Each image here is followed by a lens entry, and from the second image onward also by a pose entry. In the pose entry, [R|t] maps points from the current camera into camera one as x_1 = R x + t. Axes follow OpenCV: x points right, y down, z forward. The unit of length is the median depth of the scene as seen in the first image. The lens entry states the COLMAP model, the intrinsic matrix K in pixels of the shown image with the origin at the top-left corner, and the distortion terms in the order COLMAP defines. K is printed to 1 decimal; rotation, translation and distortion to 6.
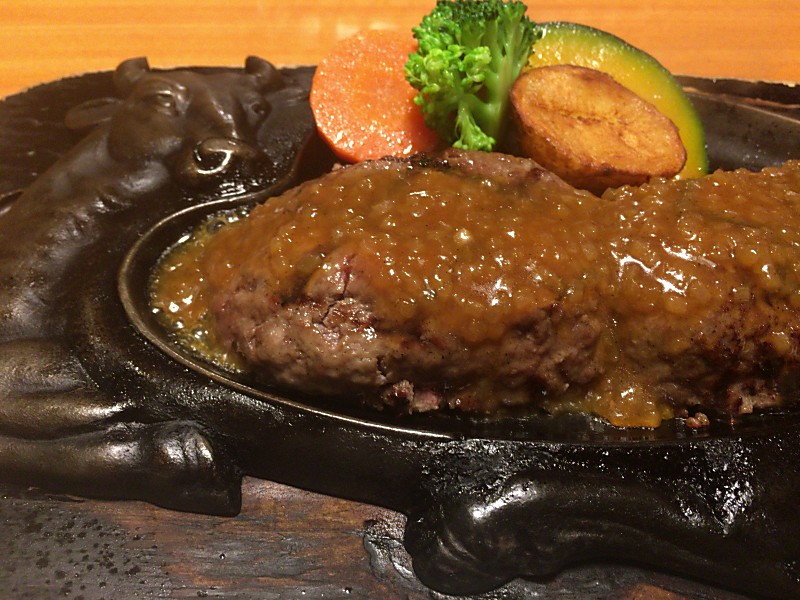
lens RADIAL K [[735.7, 0, 400.0], [0, 735.7, 300.0], [0, 0, 1]] dist [0.080831, -0.179197]
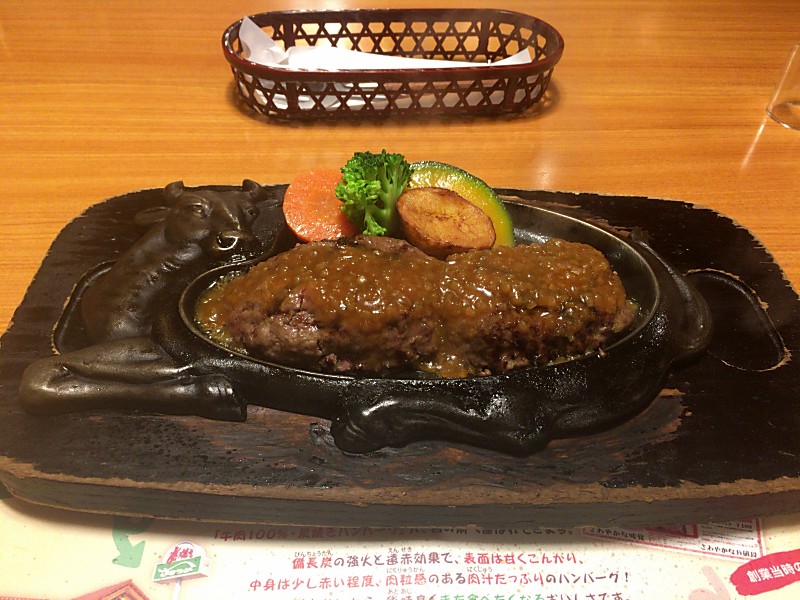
lens RADIAL K [[735.7, 0, 400.0], [0, 735.7, 300.0], [0, 0, 1]] dist [0.080831, -0.179197]
pose [[0.999248, -0.013678, 0.036272, 0.103585], [0.017492, 0.994102, -0.107029, 0.159705], [-0.034594, 0.107583, 0.993594, -0.834036]]
